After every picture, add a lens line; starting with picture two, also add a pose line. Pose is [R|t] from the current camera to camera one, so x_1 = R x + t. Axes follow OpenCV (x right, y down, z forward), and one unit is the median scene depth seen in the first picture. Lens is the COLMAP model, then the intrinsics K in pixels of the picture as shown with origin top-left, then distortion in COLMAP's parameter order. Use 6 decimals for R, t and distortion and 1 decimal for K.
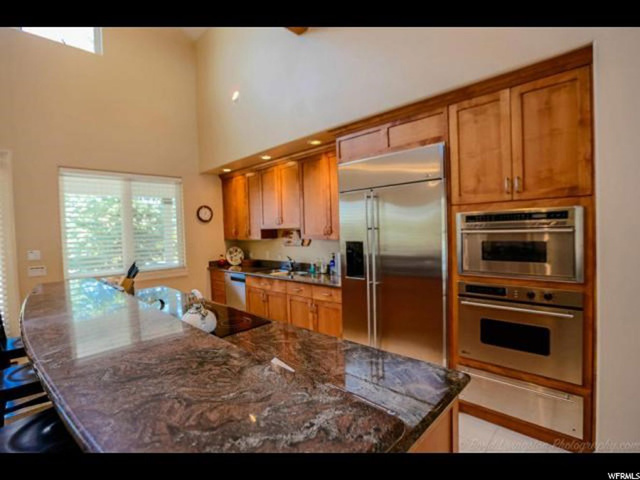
lens RADIAL K [[316.5, 0, 320.0], [0, 316.5, 240.0], [0, 0, 1]] dist [-0.022326, 0.000364]
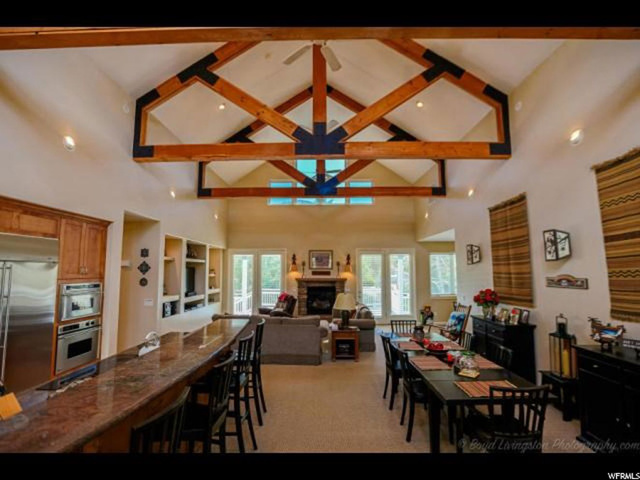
lens RADIAL K [[316.5, 0, 320.0], [0, 316.5, 240.0], [0, 0, 1]] dist [-0.022326, 0.000364]
pose [[-0.680010, 0.105597, 0.725559, -1.737410], [0.047454, 0.993838, -0.100166, -0.089631], [-0.731665, -0.033683, -0.680831, 1.155347]]
